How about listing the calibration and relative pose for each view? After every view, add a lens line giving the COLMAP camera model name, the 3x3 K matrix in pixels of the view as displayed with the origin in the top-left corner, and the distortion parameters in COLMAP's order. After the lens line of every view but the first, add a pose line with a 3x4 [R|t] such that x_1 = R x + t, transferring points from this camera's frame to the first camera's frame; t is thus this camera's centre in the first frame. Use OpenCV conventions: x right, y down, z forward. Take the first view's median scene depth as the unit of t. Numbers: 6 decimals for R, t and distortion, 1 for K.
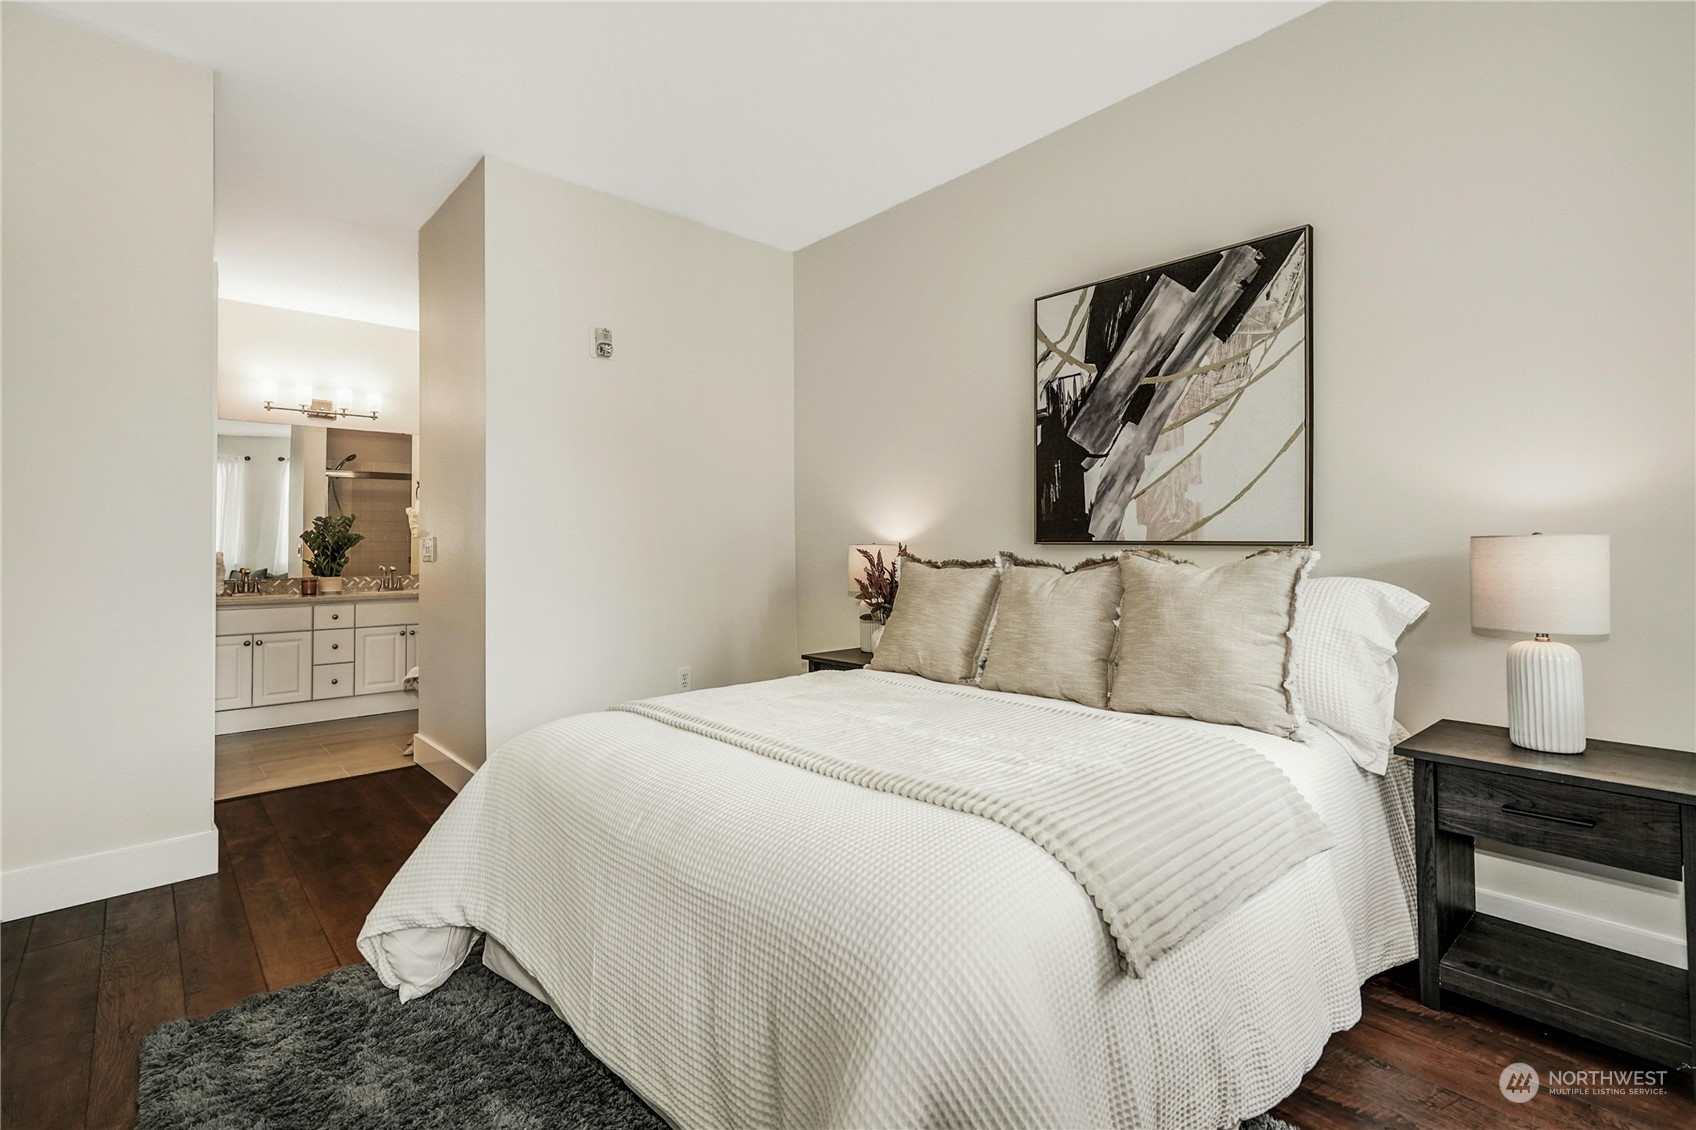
lens RADIAL K [[775.9, 0, 842.8], [0, 775.9, 524.7], [0, 0, 1]] dist [-0.002033, -0.000128]
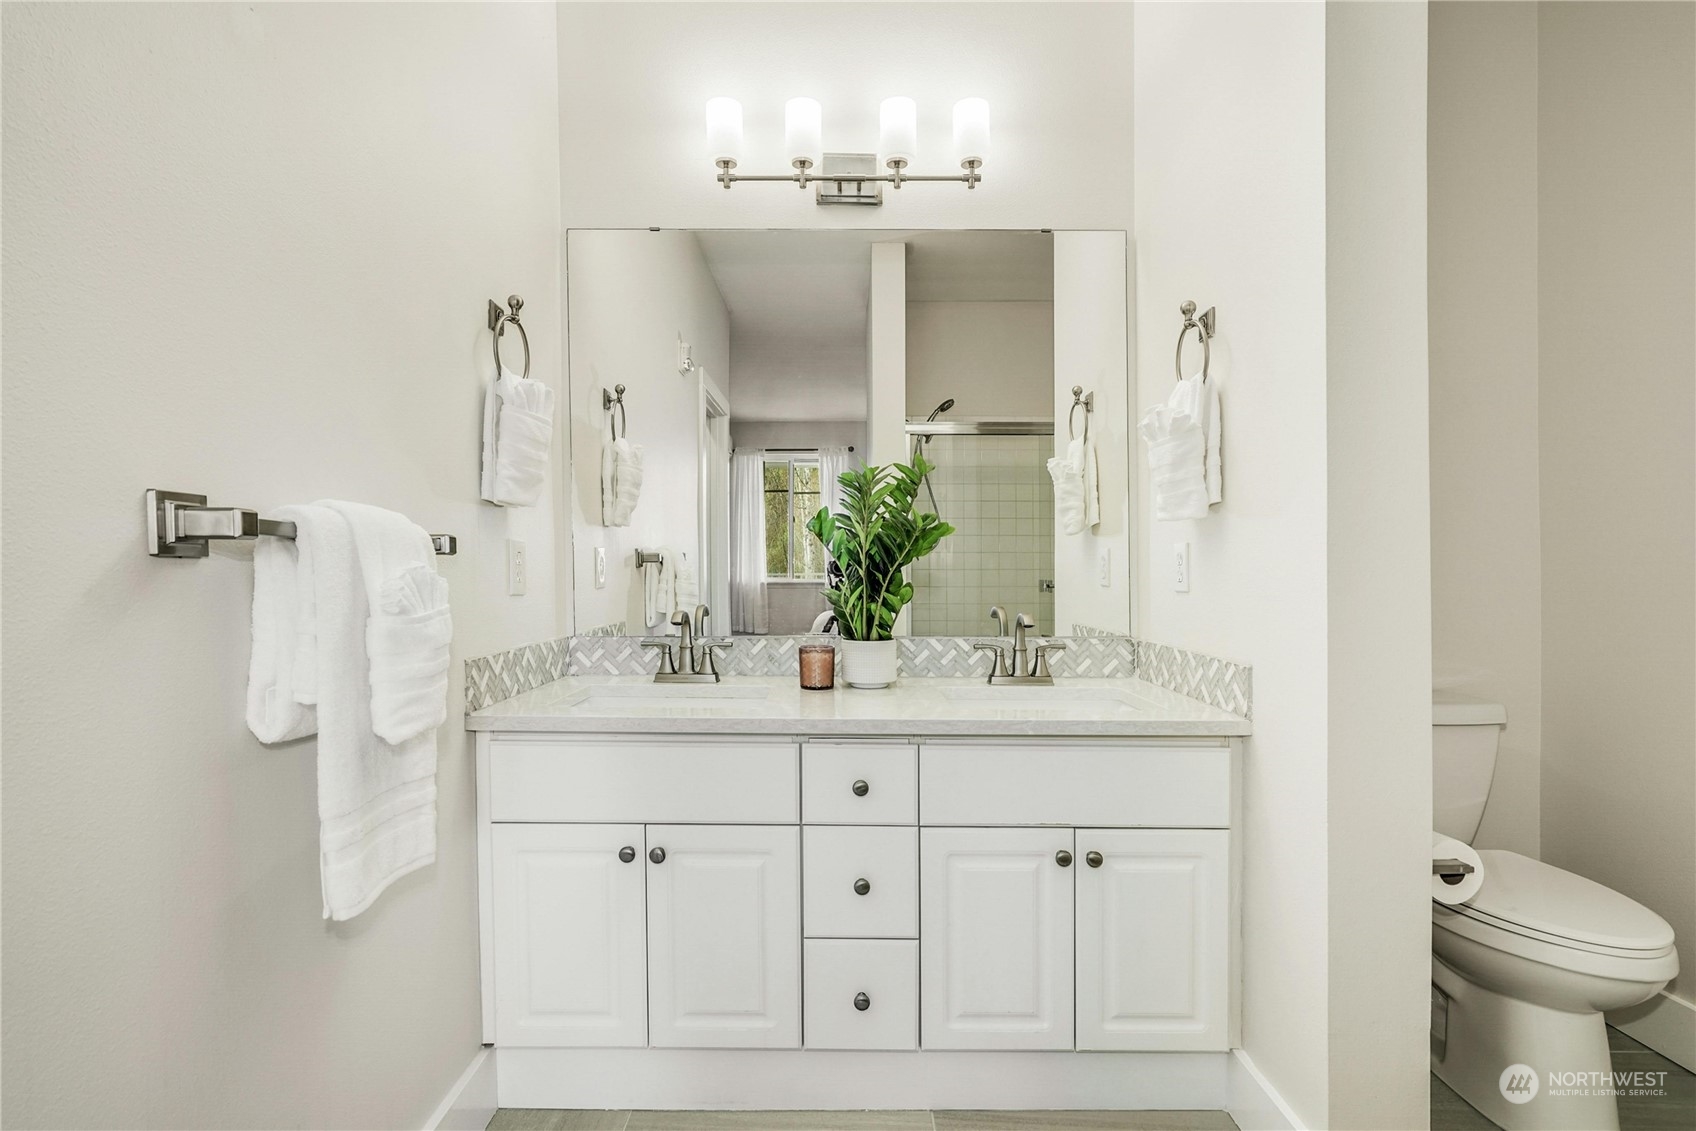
lens RADIAL K [[775.9, 0, 845.7], [0, 775.9, 566.9], [0, 0, 1]] dist [-0.002033, -0.000128]
pose [[0.747586, 0.004474, -0.664150, -0.435874], [0.014581, 0.999626, 0.023147, 0.025776], [0.664005, -0.026989, 0.747241, 0.732807]]
